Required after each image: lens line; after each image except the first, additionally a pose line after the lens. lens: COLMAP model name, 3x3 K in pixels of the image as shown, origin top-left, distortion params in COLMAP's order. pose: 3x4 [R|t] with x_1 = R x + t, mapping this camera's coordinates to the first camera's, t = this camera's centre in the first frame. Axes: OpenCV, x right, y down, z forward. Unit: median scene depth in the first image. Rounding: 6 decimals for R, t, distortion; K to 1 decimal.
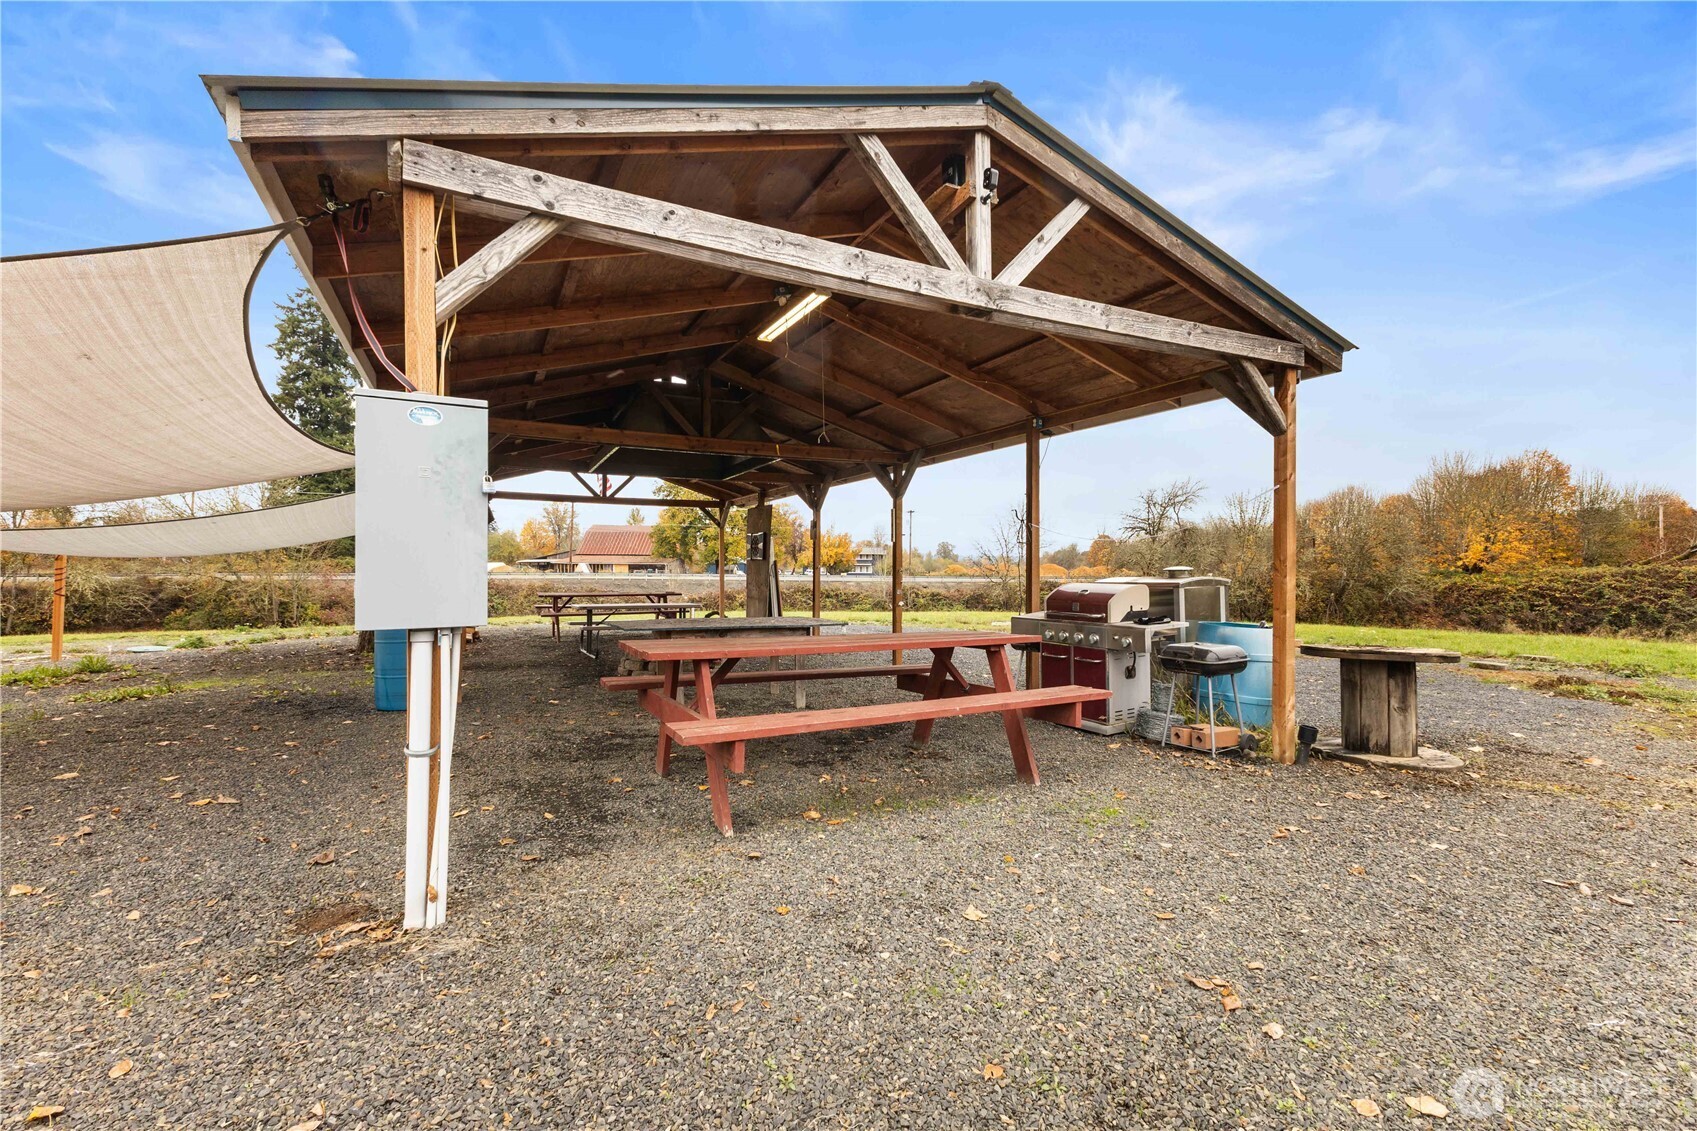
lens RADIAL K [[728.4, 0, 858.5], [0, 728.4, 559.0], [0, 0, 1]] dist [0.001136, -0.000486]
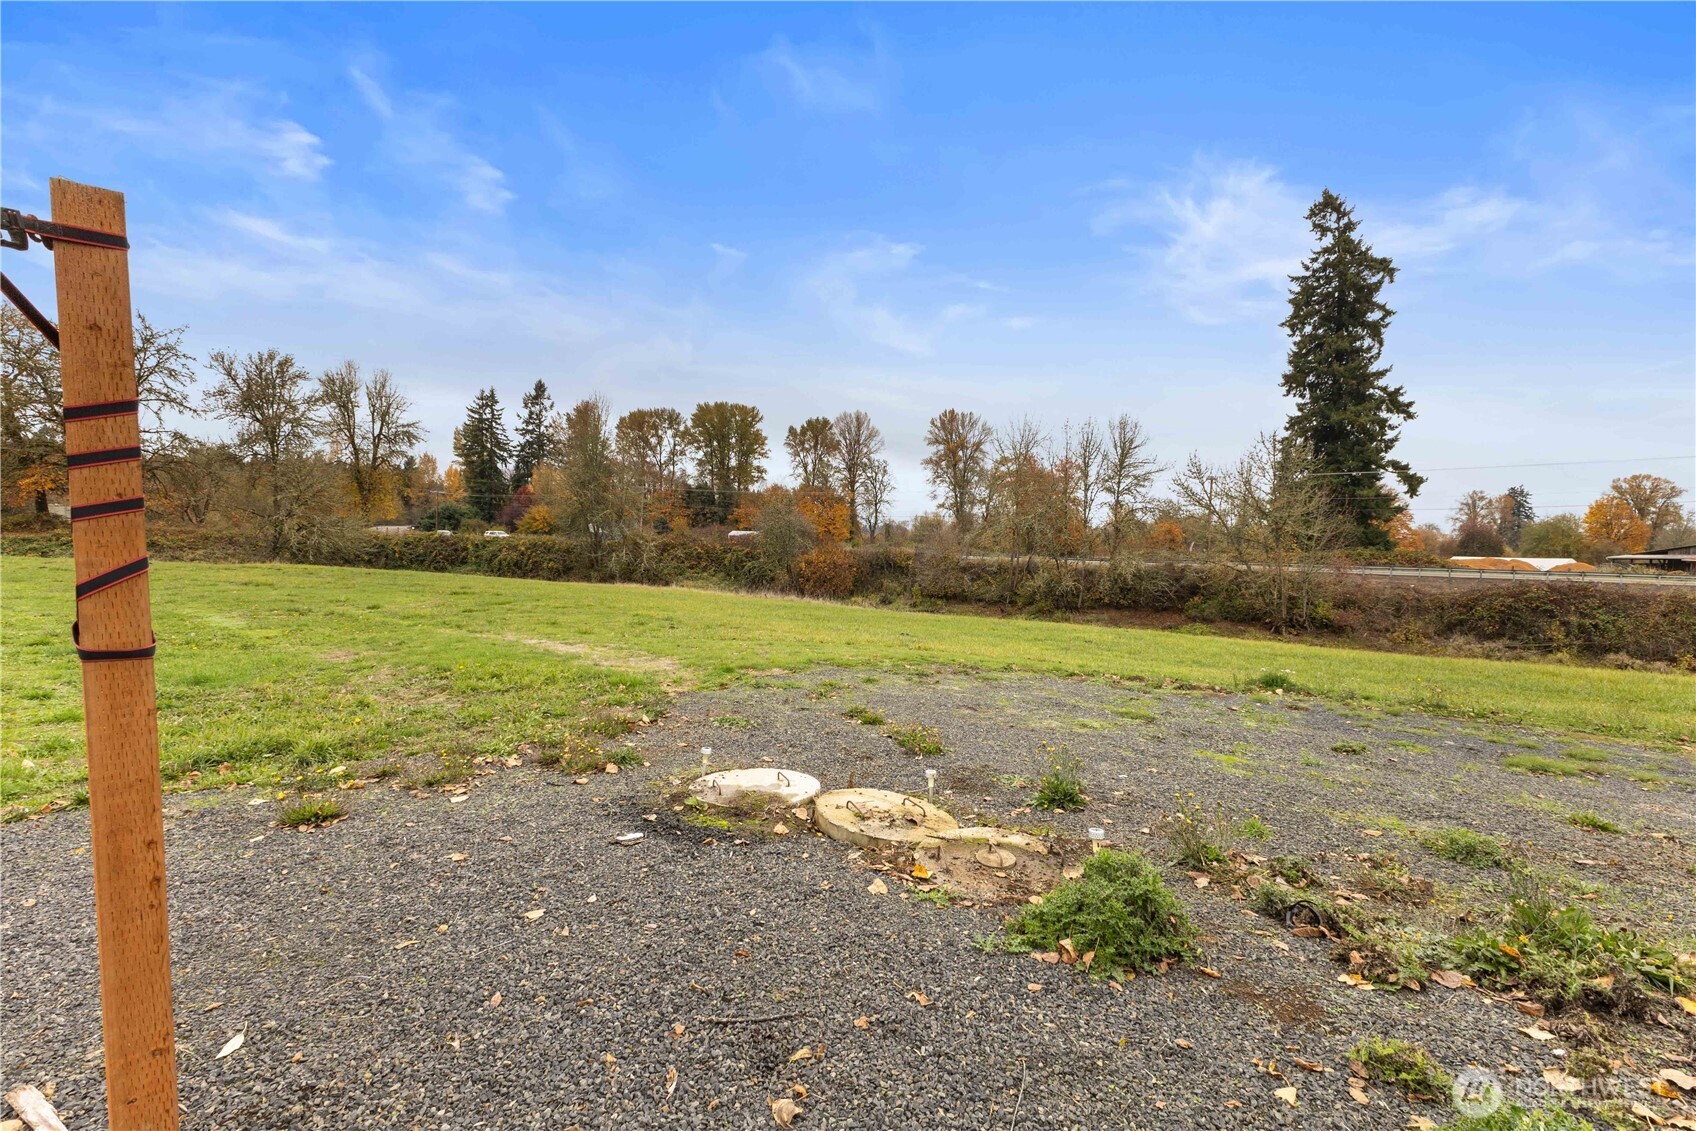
lens RADIAL K [[728.0, 0, 832.8], [0, 728.0, 568.2], [0, 0, 1]] dist [0.001136, -0.000486]
pose [[0.348953, 0.034062, -0.936521, -0.129740], [-0.014733, 0.999415, 0.030860, 0.004443], [0.937025, 0.003029, 0.349250, 0.138376]]
